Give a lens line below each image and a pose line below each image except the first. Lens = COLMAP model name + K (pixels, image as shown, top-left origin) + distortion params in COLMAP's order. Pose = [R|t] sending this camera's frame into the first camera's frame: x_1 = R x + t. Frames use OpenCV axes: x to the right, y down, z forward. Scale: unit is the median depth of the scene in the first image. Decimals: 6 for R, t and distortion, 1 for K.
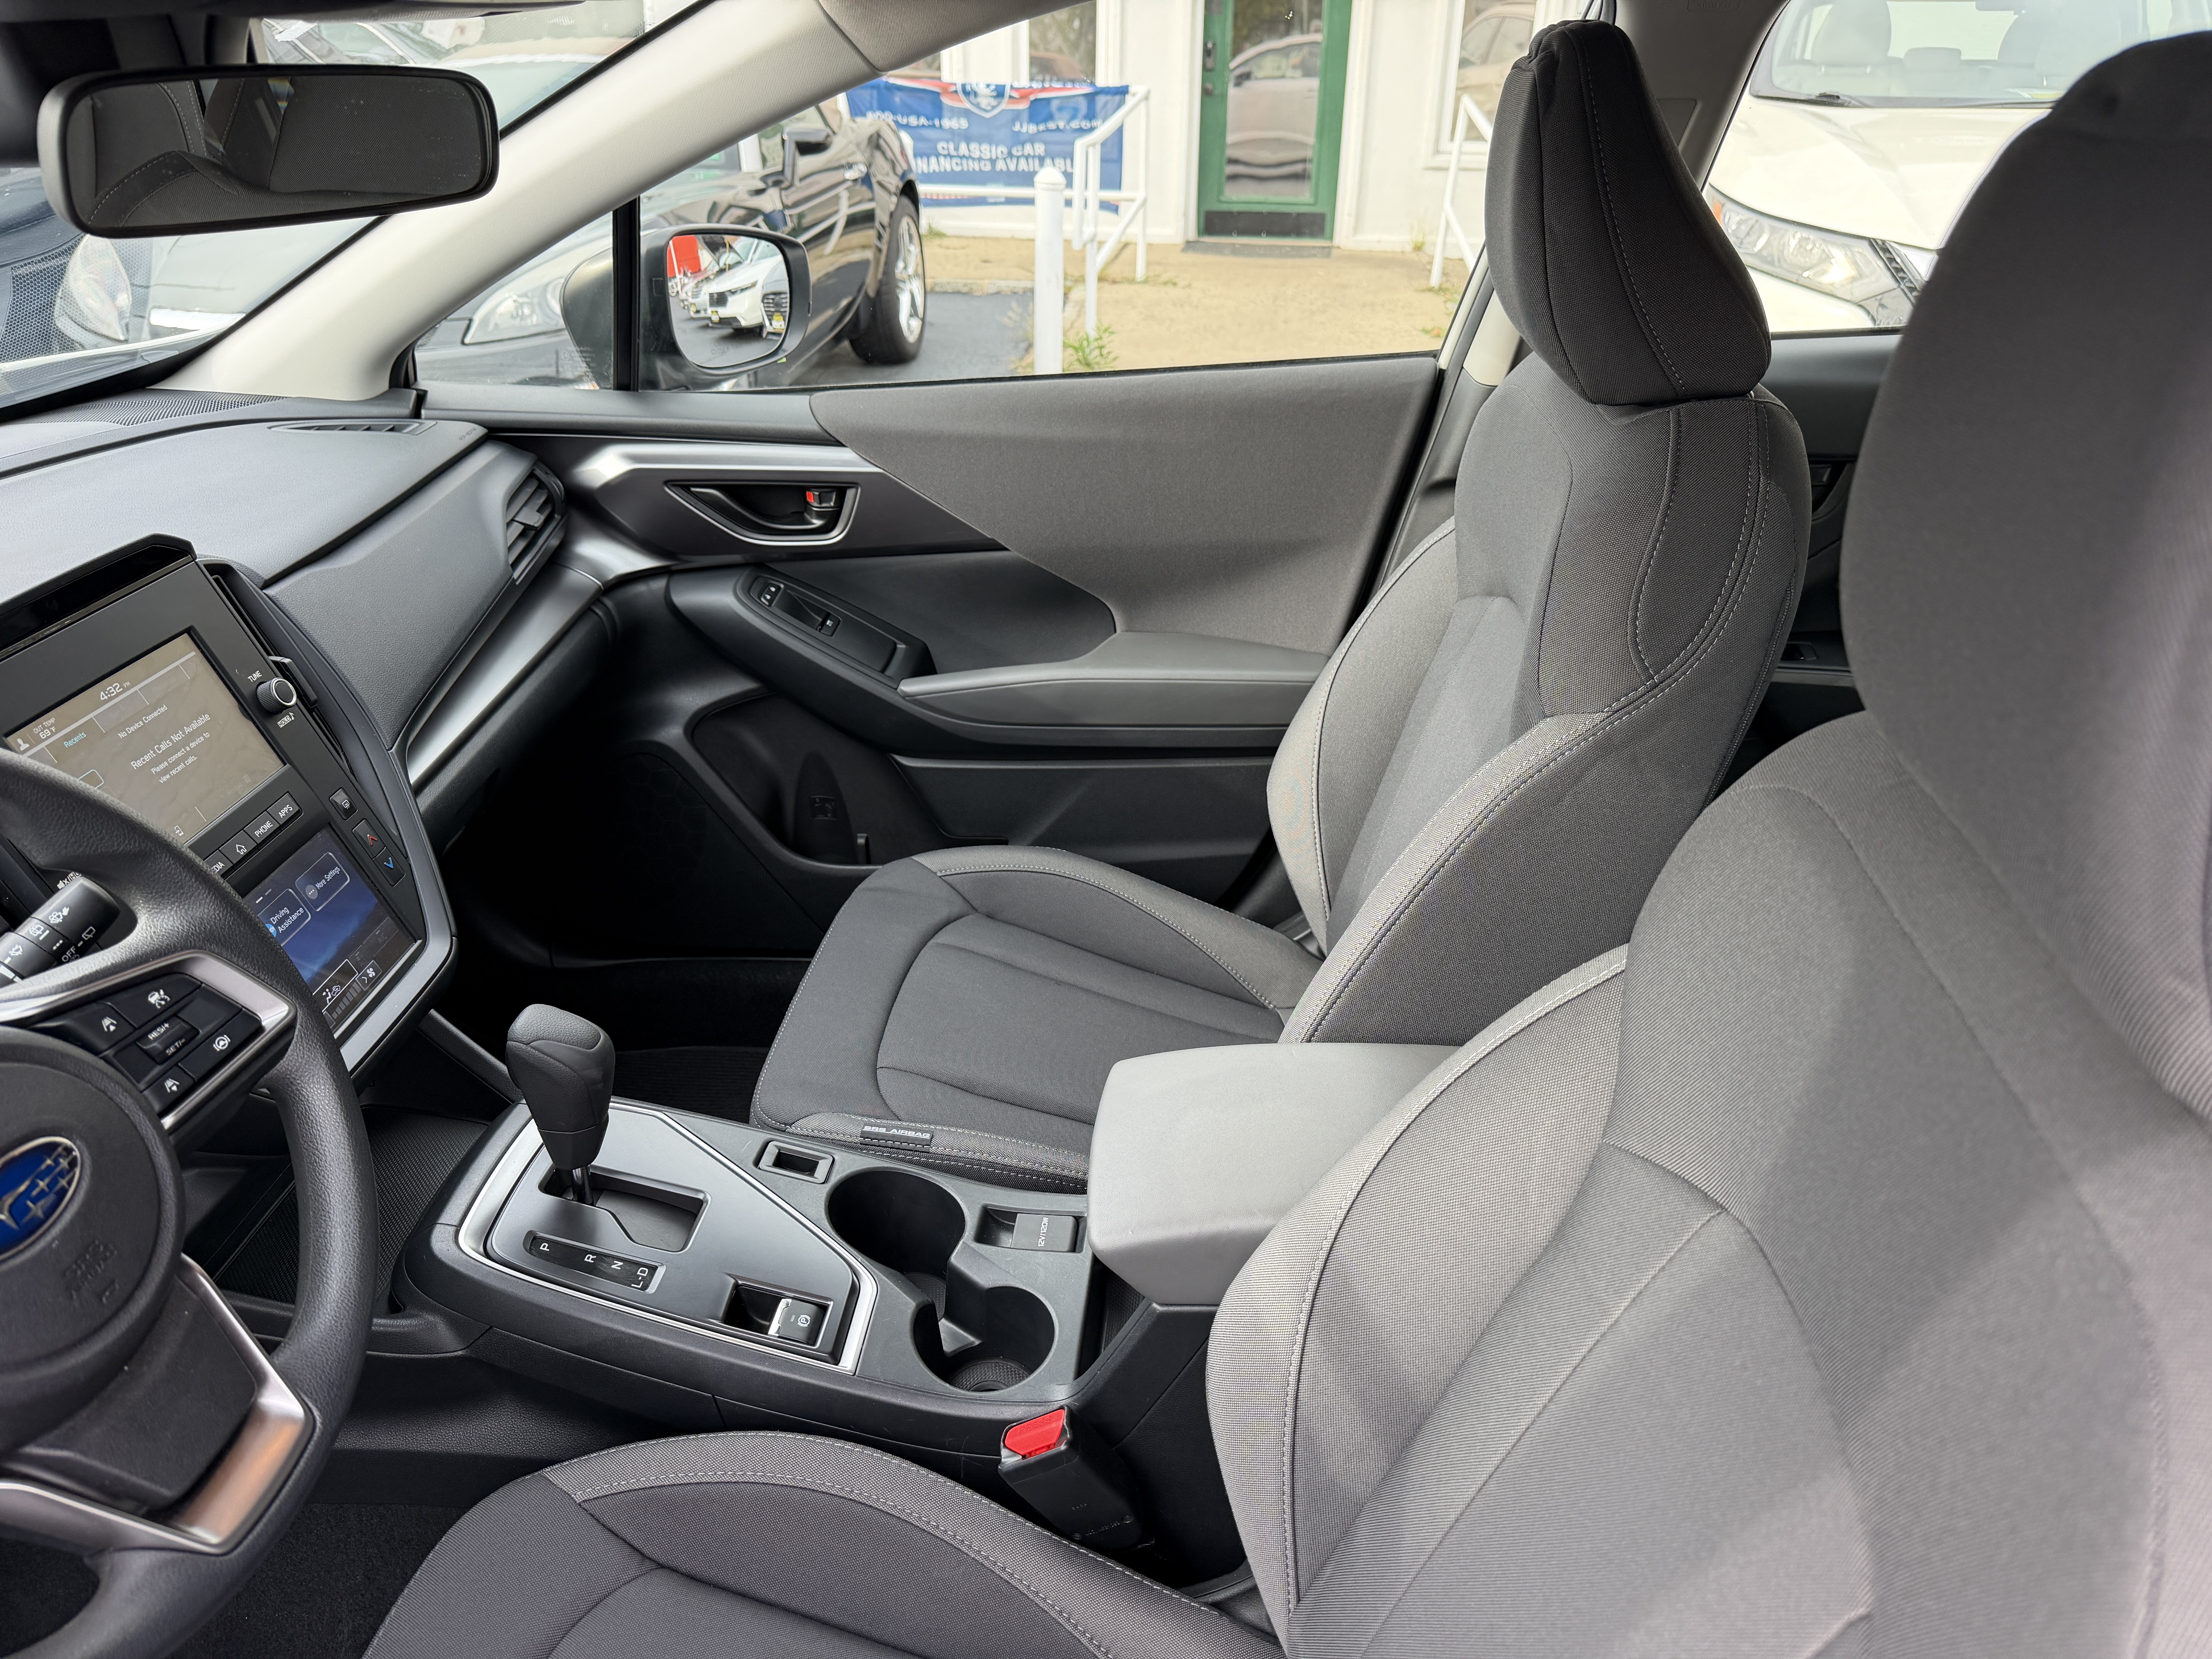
lens RADIAL K [[1565.0, 0, 1100.9], [0, 1565.0, 853.2], [0, 0, 1]] dist [0.112487, -0.189499]
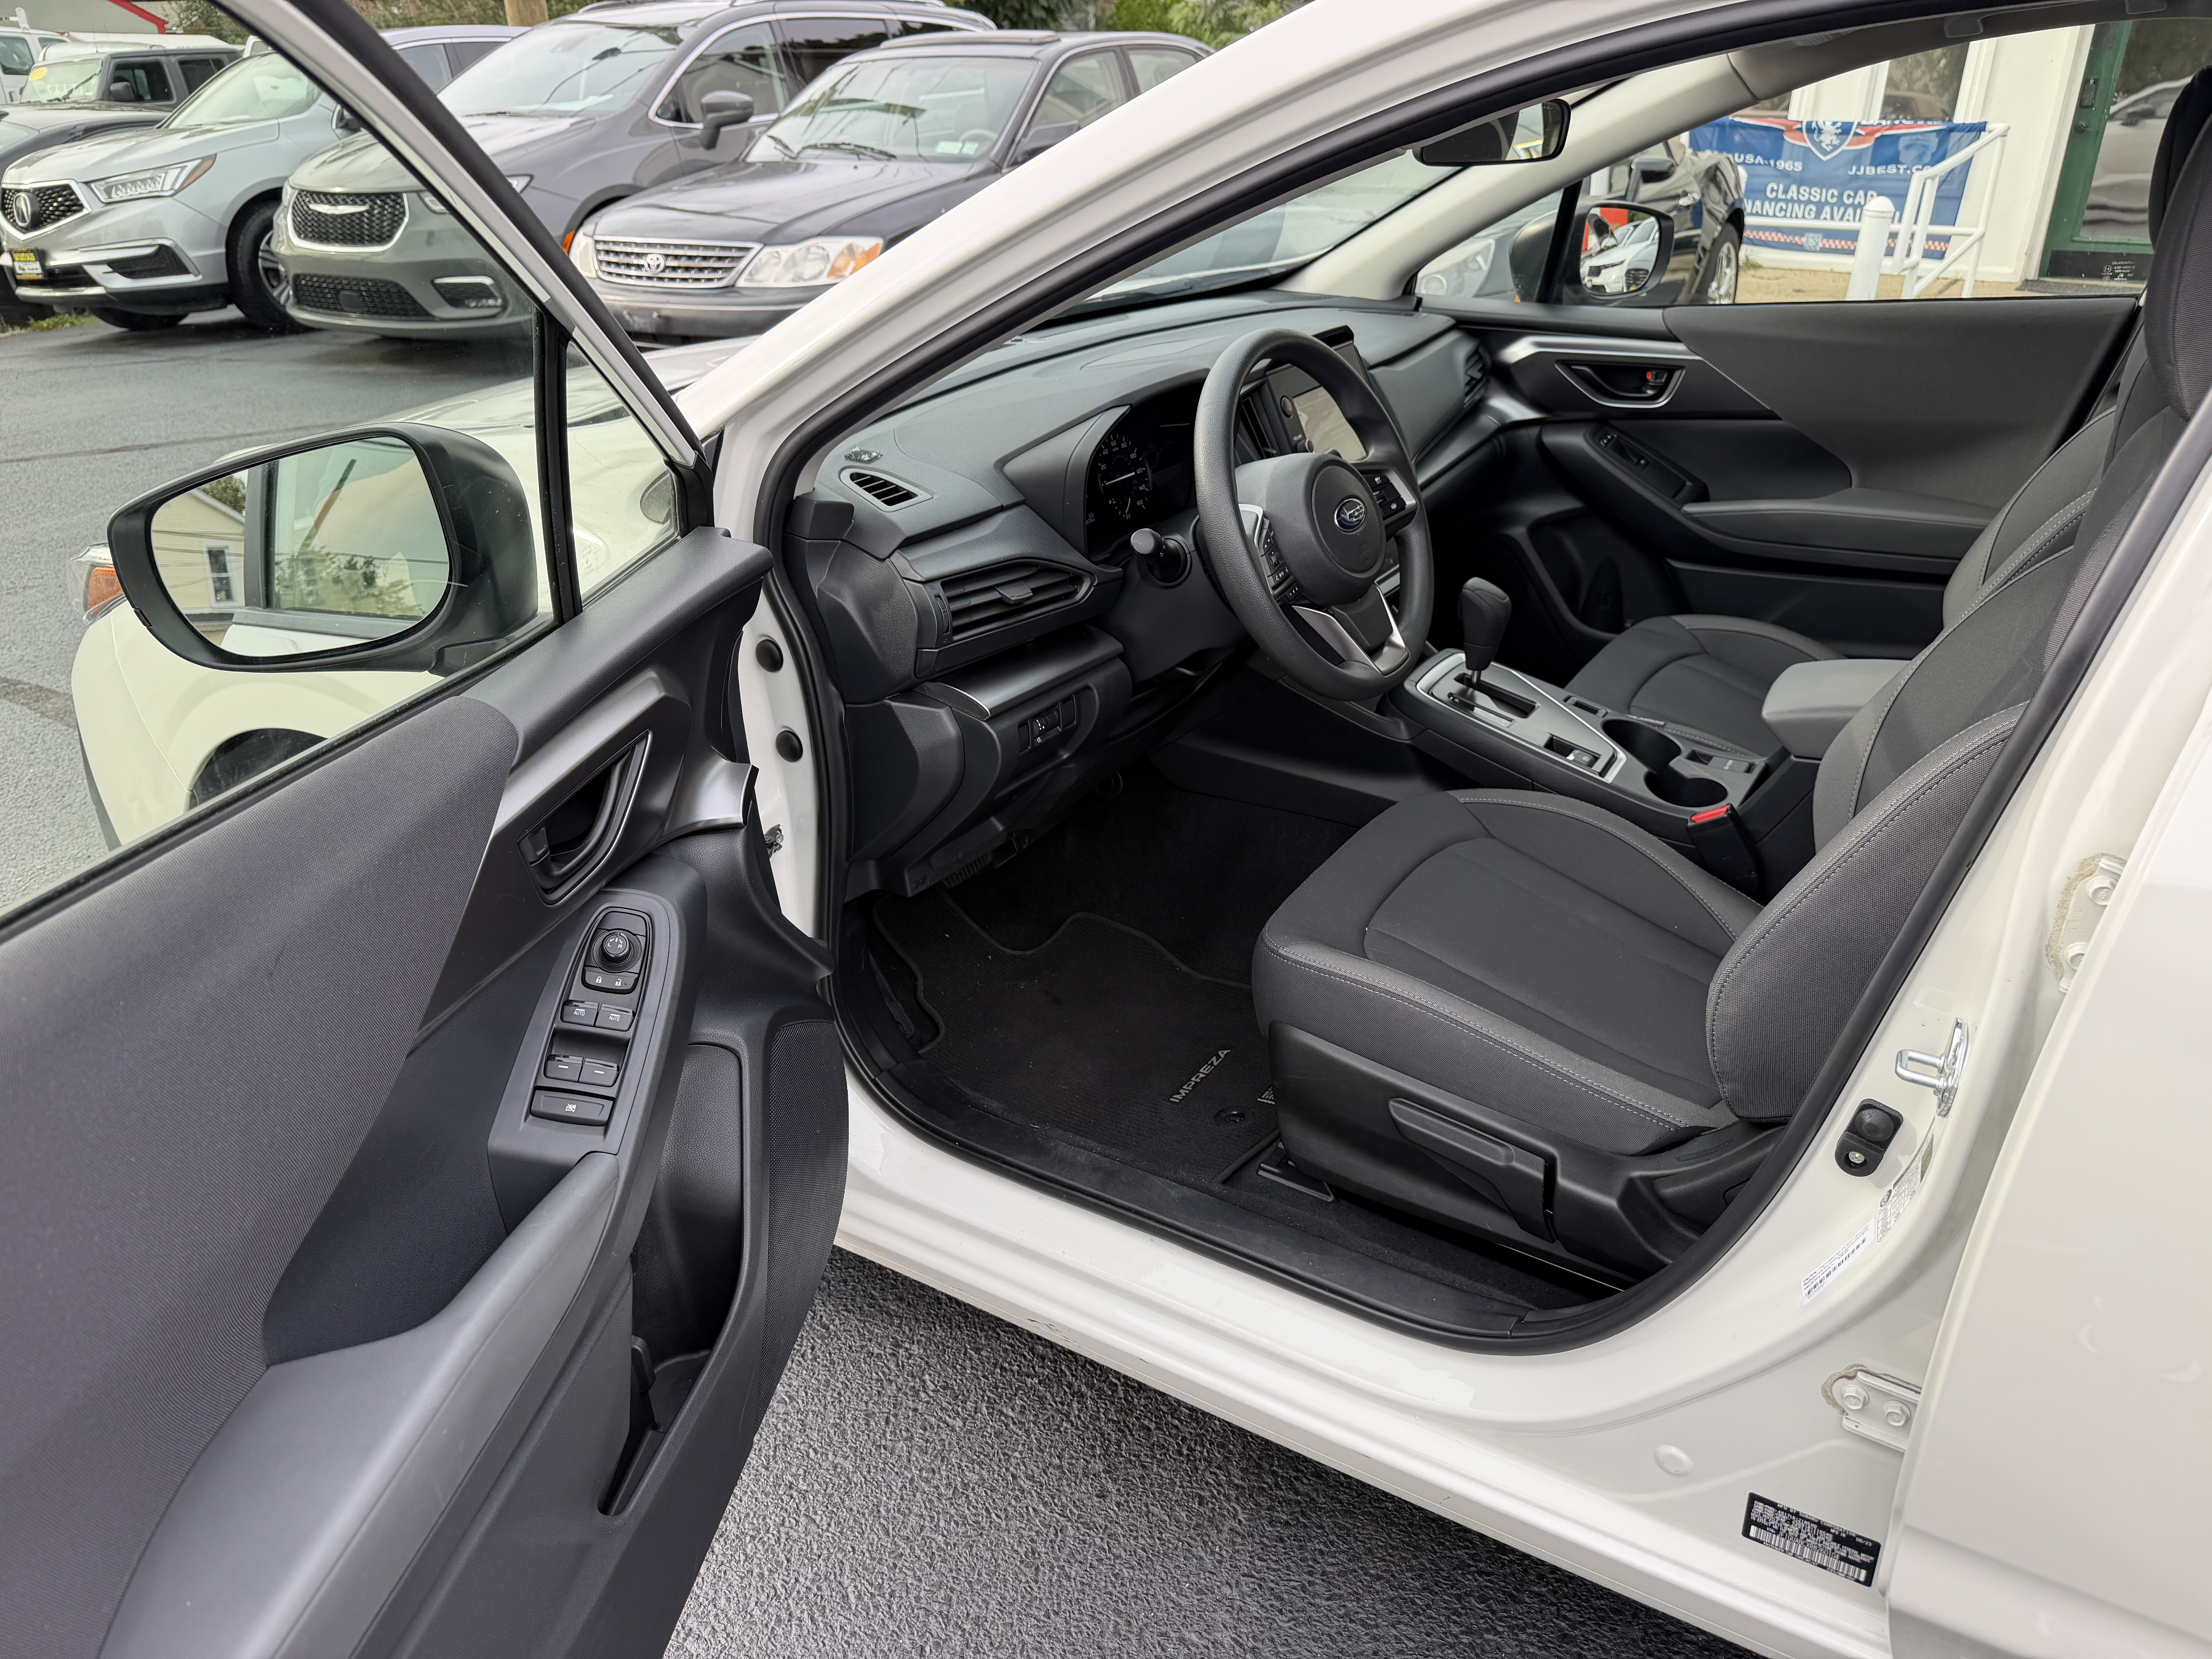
lens RADIAL K [[1544.1, 0, 1064.8], [0, 1544.1, 845.8], [0, 0, 1]] dist [0.006483, -0.031488]
pose [[0.881954, 0.186698, -0.432782, 0.048340], [-0.193348, 0.980700, 0.029045, 0.287231], [0.429852, 0.058061, 0.901031, -0.561629]]
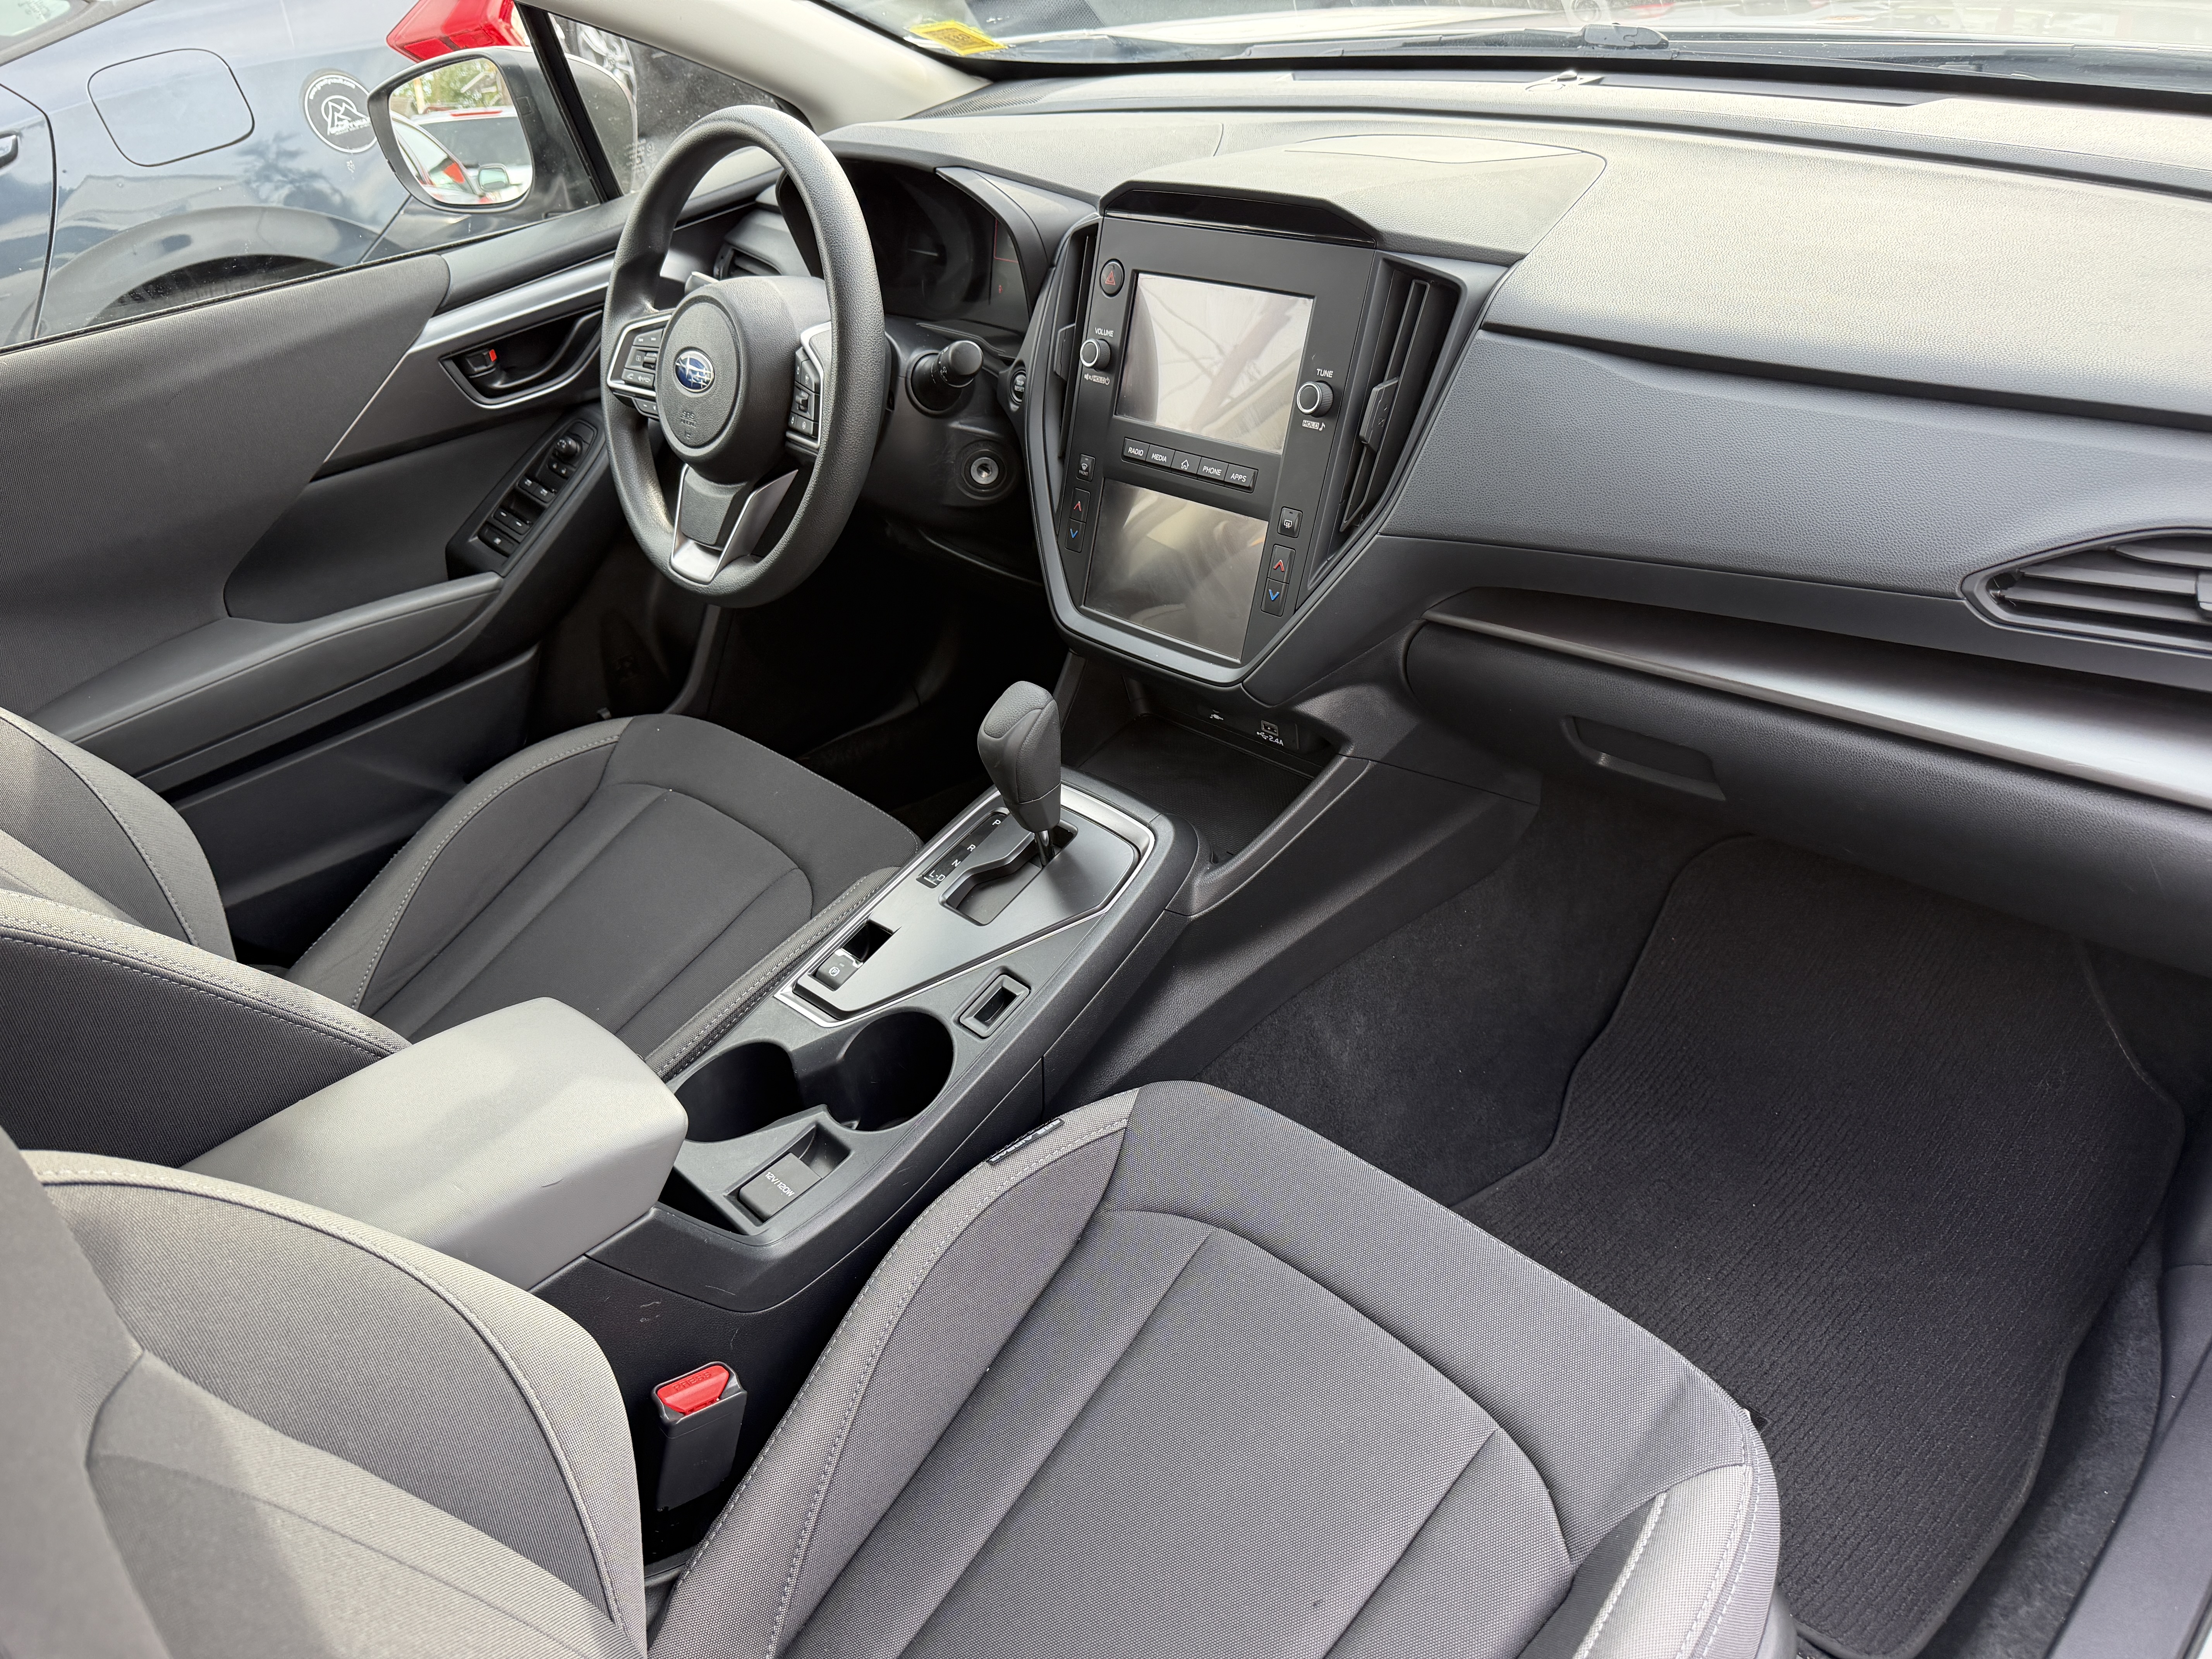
lens RADIAL K [[1576.7, 0, 1104.6], [0, 1576.7, 834.2], [0, 0, 1]] dist [0.089223, -0.123999]
pose [[-0.660853, 0.507982, -0.552474, 0.171869], [-0.213886, 0.578128, 0.787414, -0.452731], [0.719393, 0.638532, -0.273407, 0.870213]]
